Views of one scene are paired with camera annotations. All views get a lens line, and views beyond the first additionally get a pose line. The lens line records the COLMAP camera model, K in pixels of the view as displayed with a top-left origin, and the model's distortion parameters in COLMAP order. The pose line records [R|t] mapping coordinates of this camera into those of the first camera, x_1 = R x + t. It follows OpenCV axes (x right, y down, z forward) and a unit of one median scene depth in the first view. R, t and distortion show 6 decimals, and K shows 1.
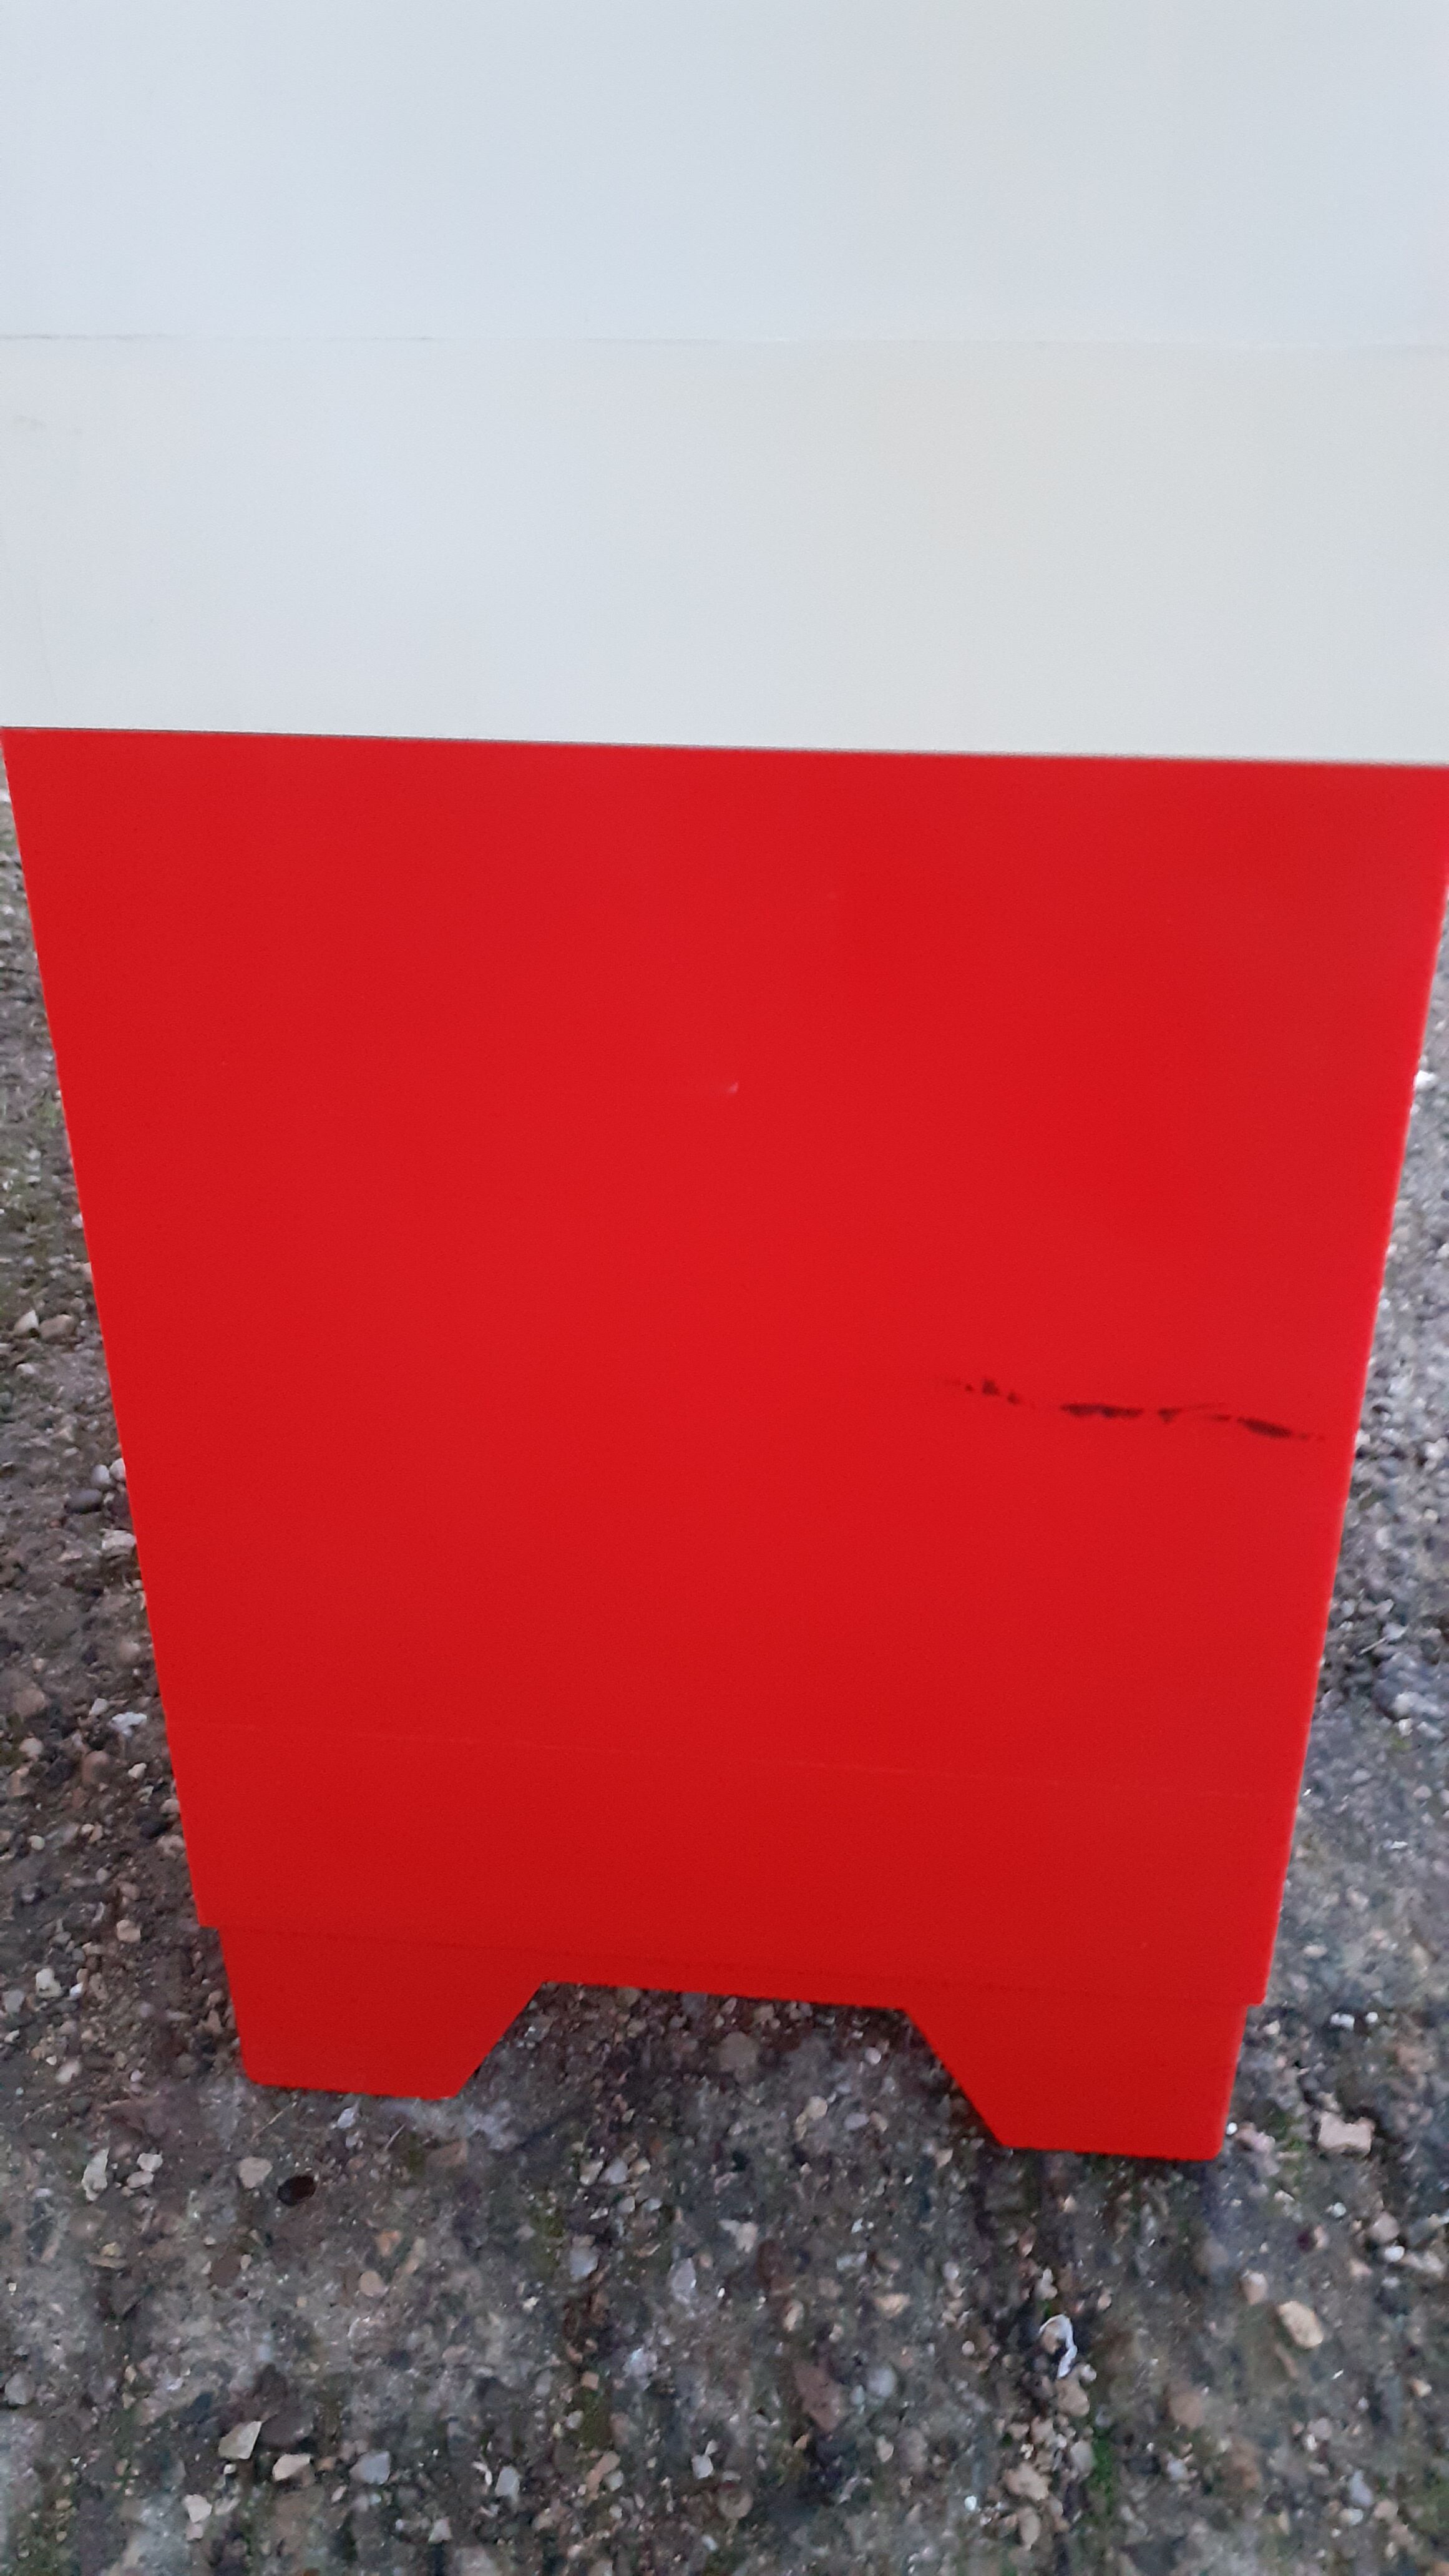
lens RADIAL K [[2040.9, 0, 724.5], [0, 2040.9, 1288.0], [0, 0, 1]] dist [-0.008799, 0.003780]
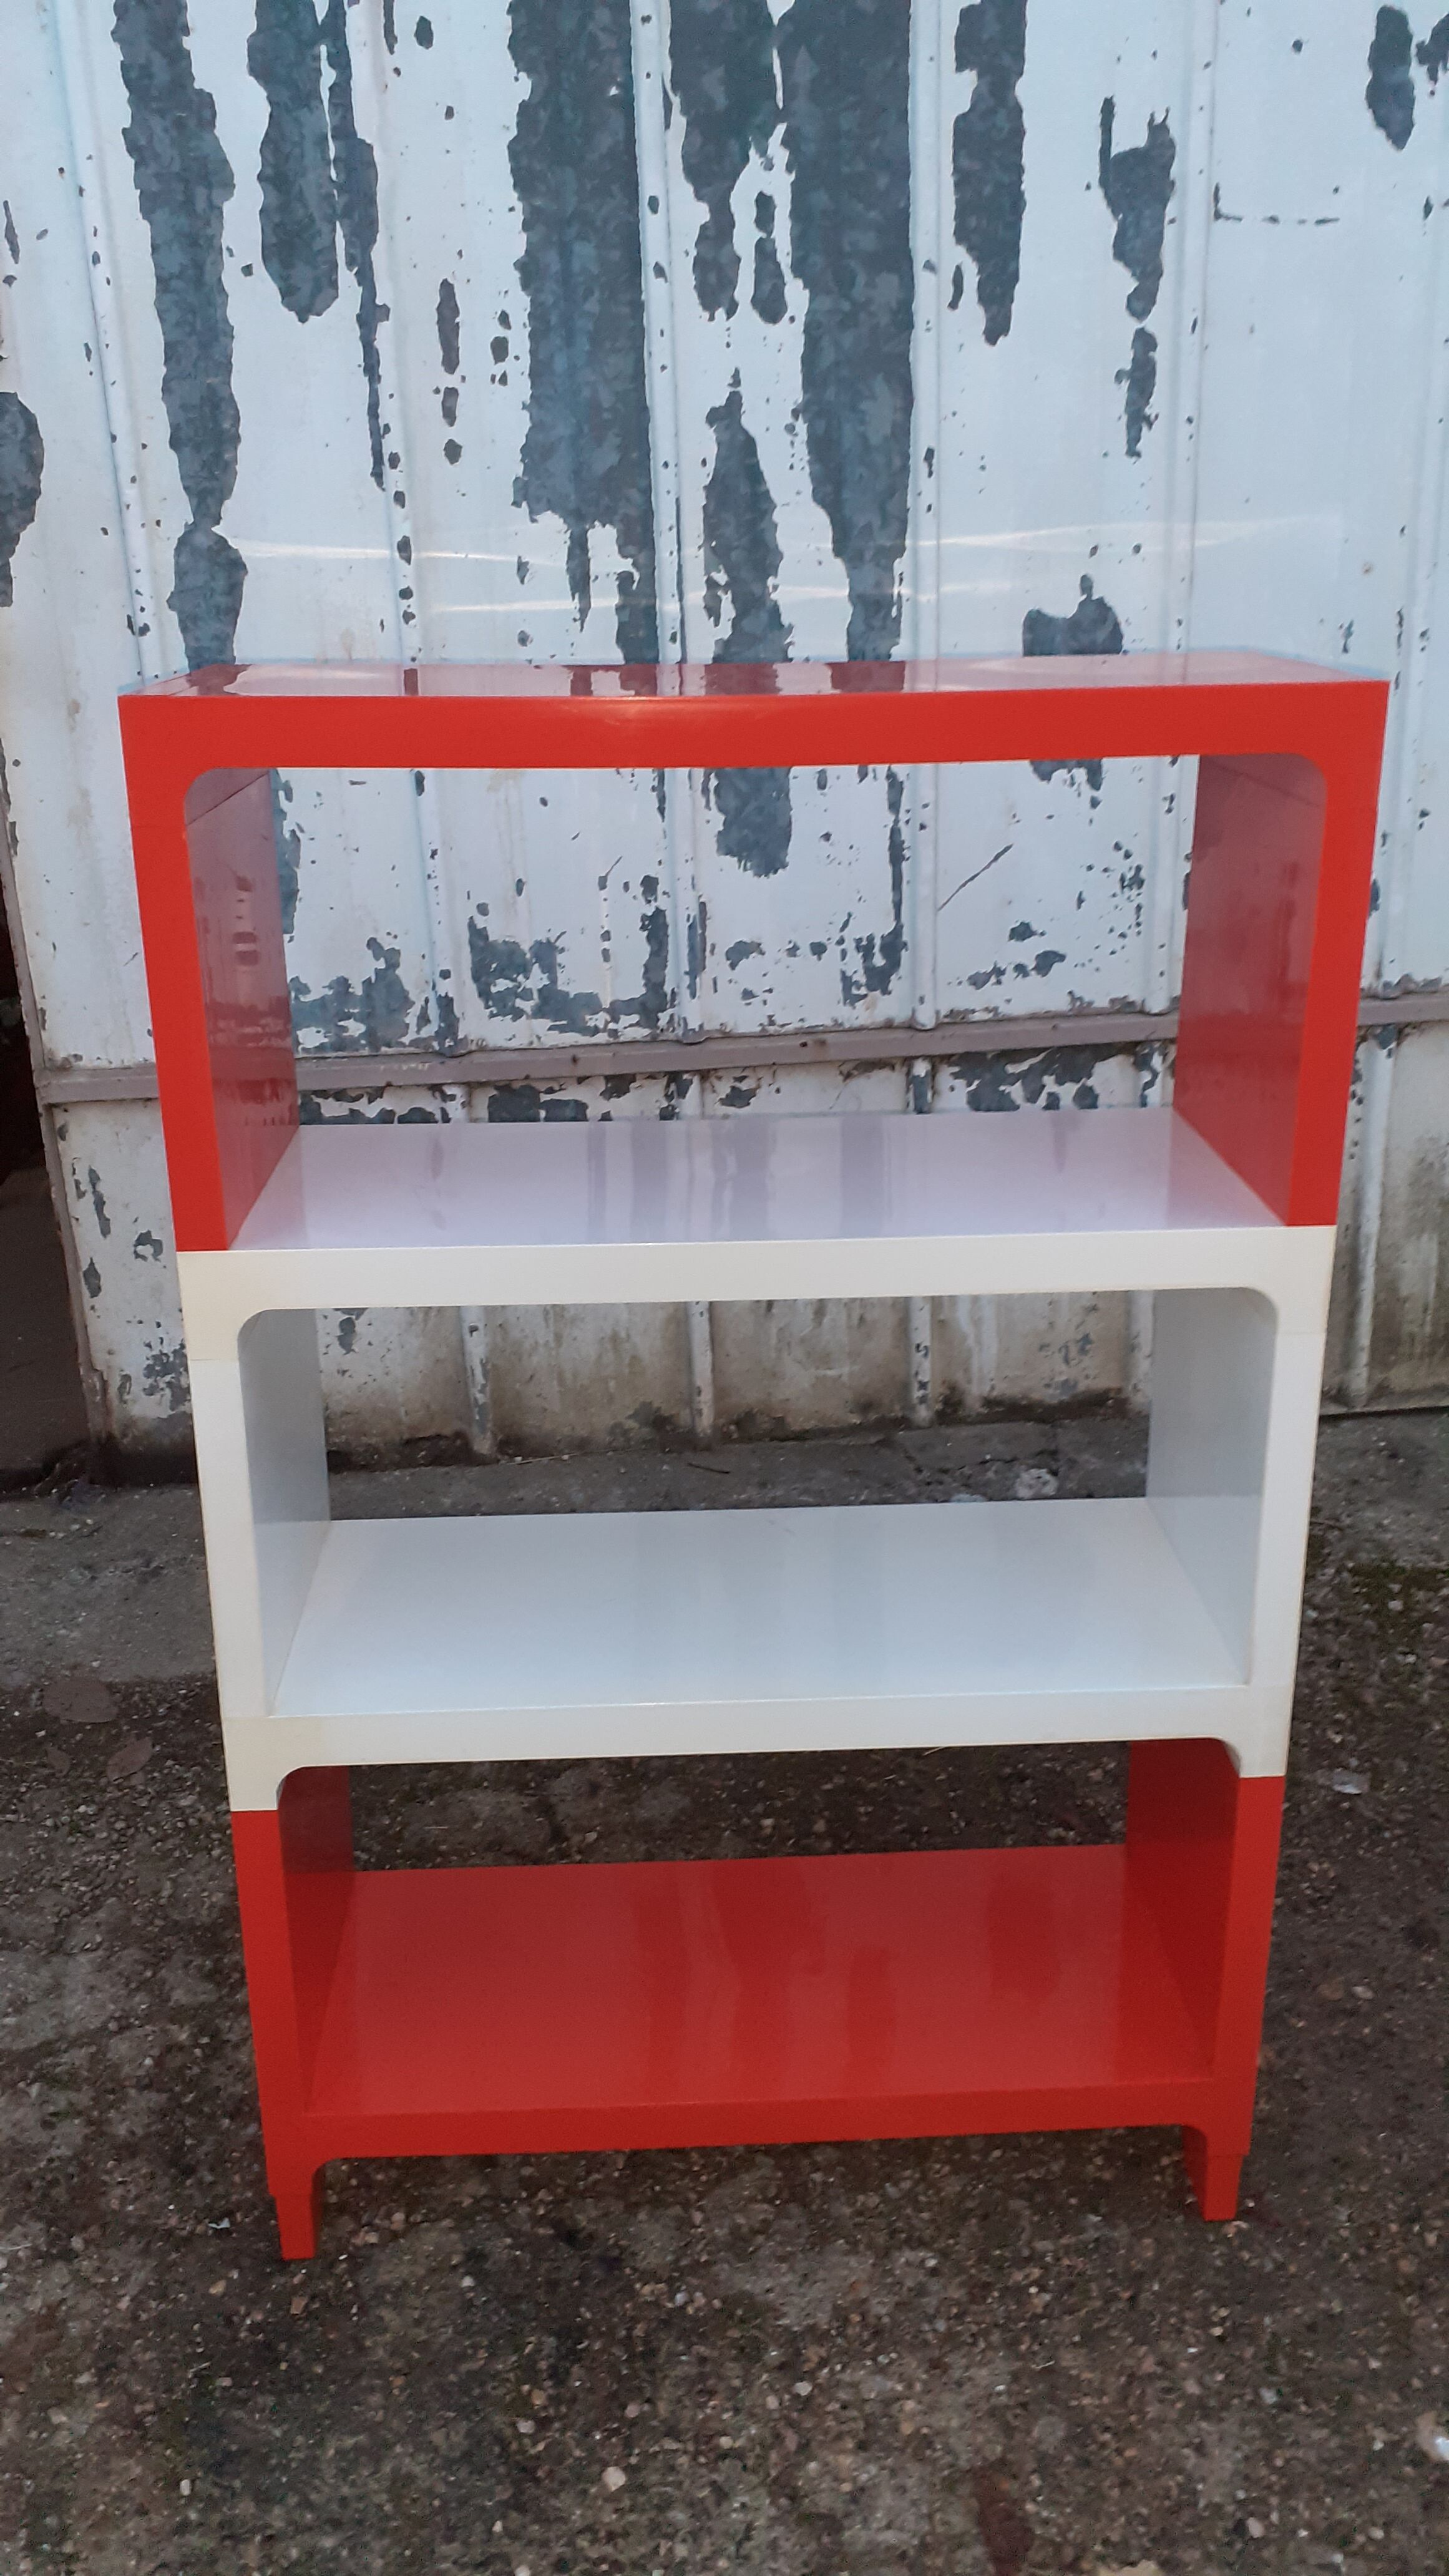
lens RADIAL K [[2042.3, 0, 733.1], [0, 2042.3, 1292.5], [0, 0, 1]] dist [0.104999, -0.132199]
pose [[0.137811, 0.328139, -0.934523, 2.529852], [-0.449896, 0.861311, 0.236087, -1.618597], [0.882384, 0.387903, 0.266327, 0.319933]]
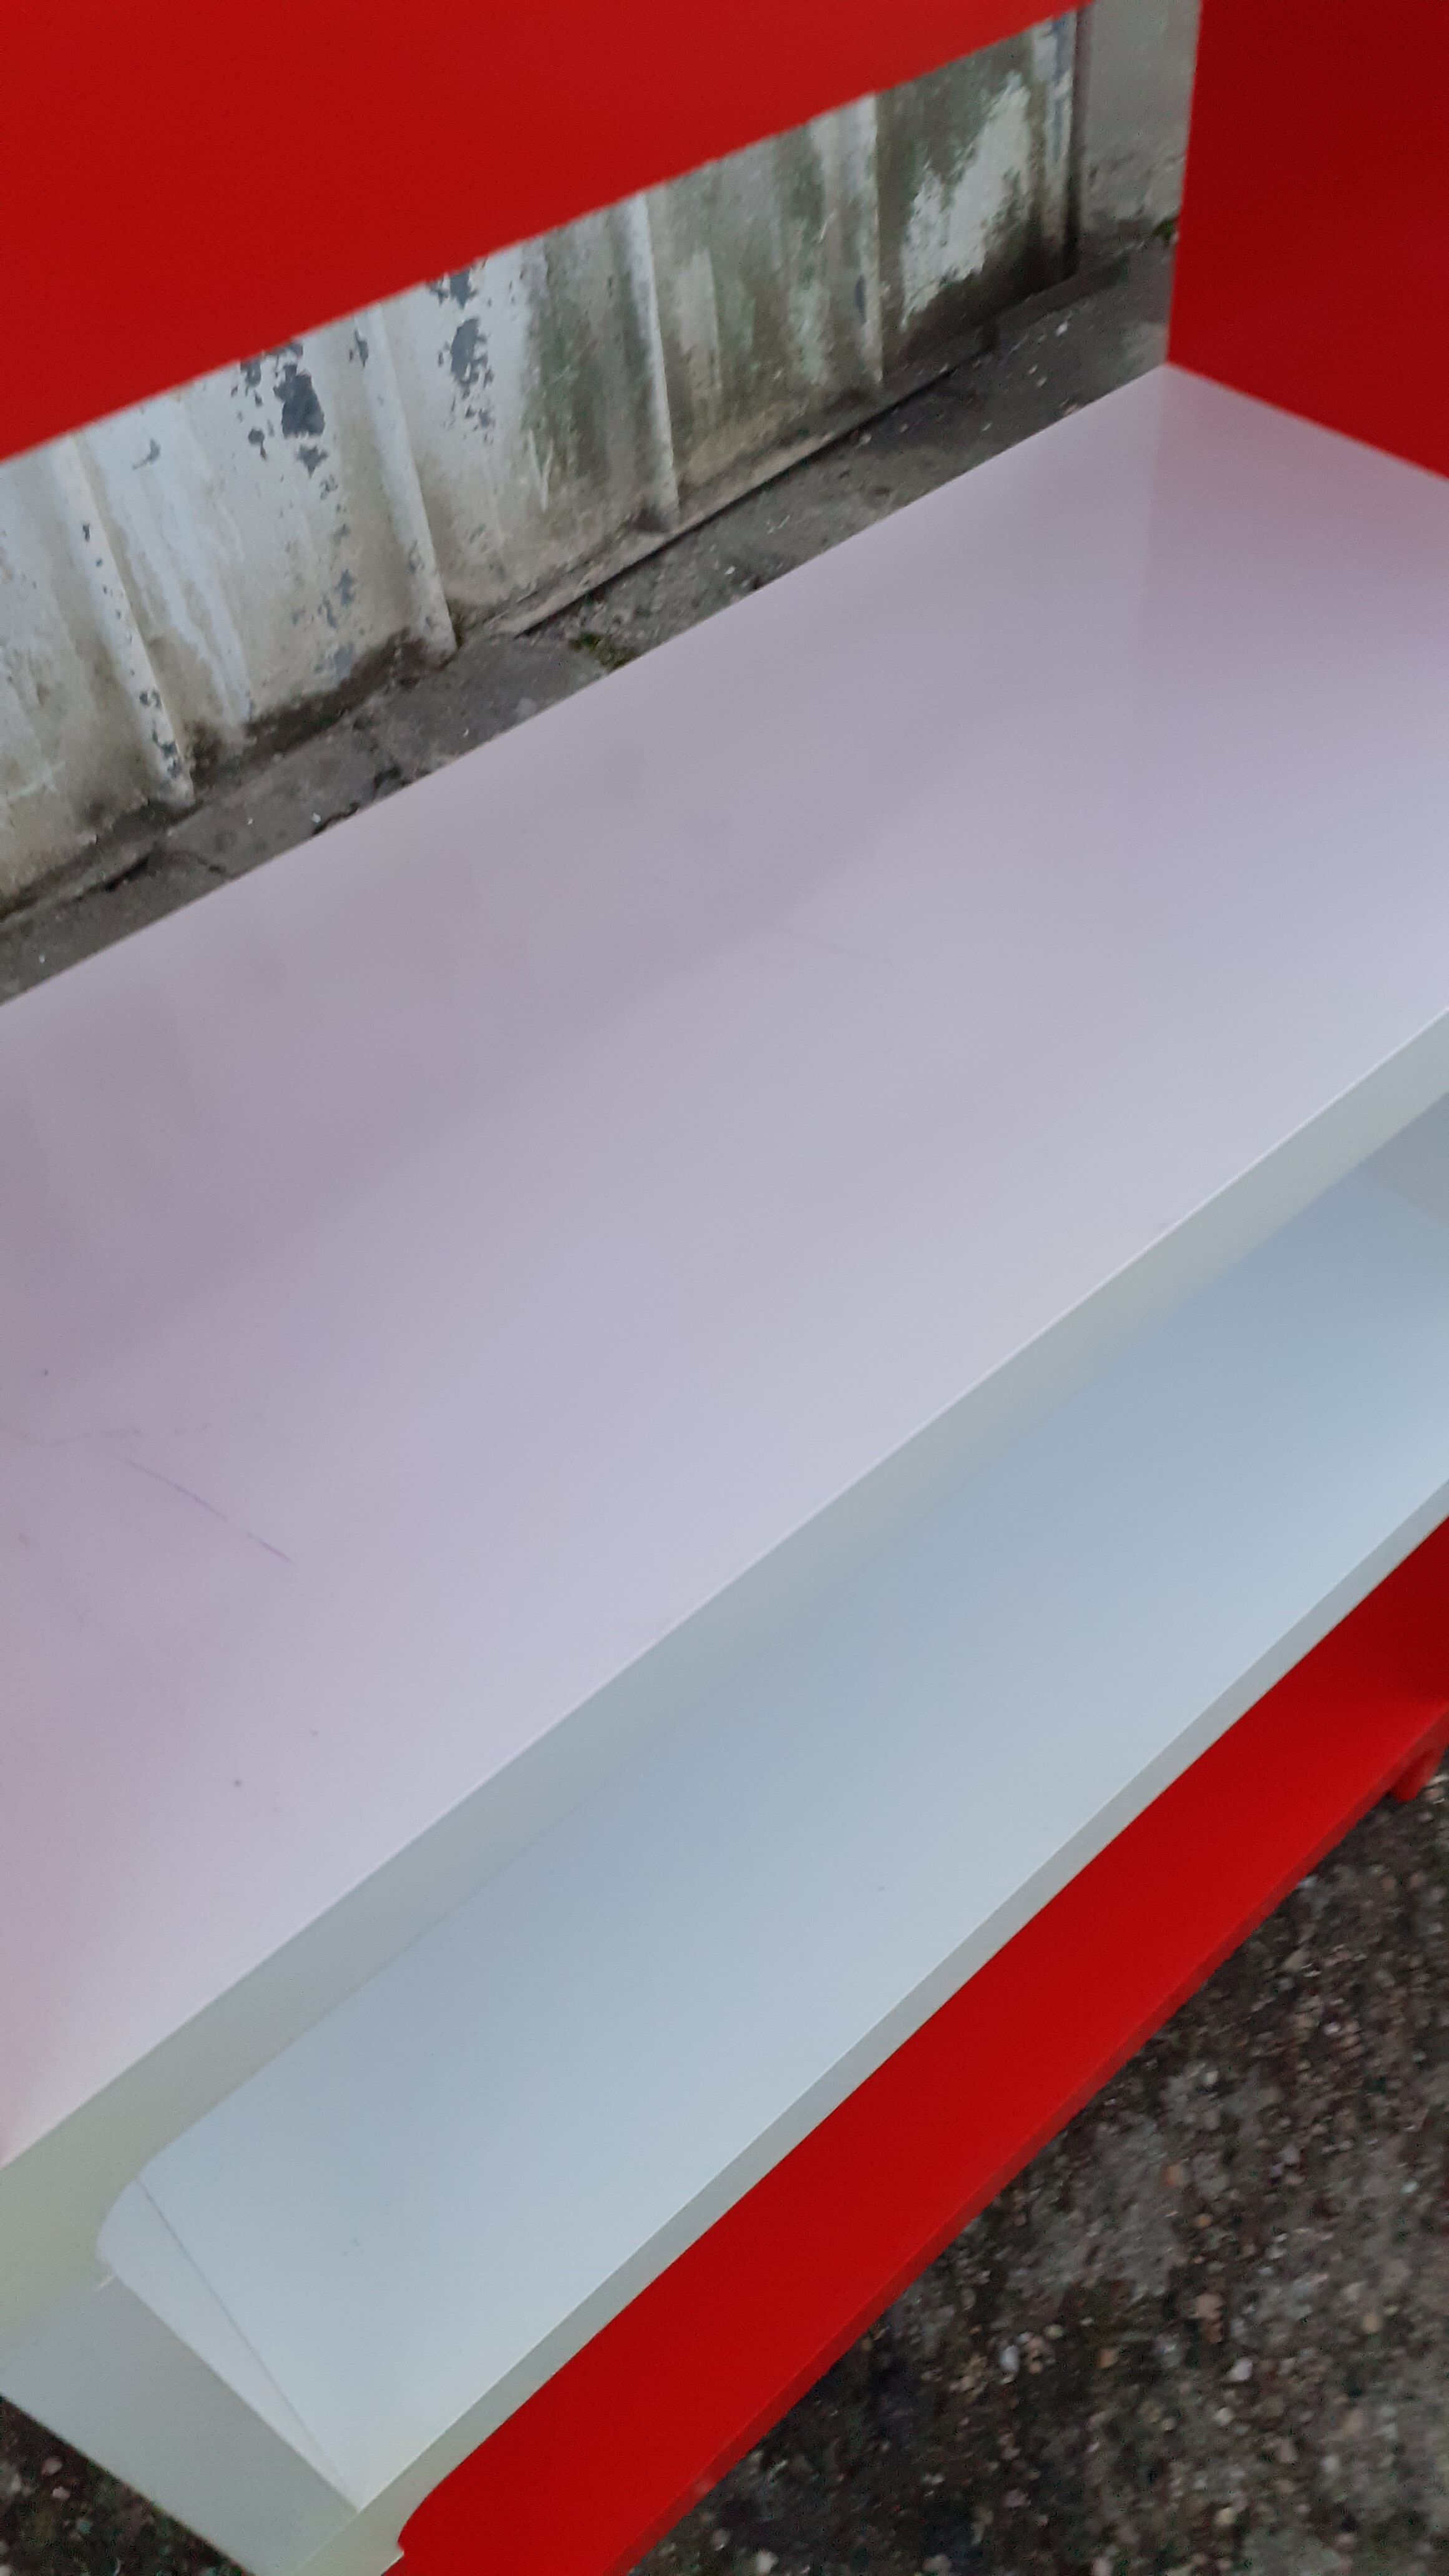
lens RADIAL K [[2010.1, 0, 733.2], [0, 2010.1, 1260.4], [0, 0, 1]] dist [-0.006241, 0.008514]
pose [[0.734556, 0.487604, -0.471880, 0.585667], [-0.257943, 0.843876, 0.470467, -1.496453], [0.627609, -0.223866, 0.745648, 0.158821]]
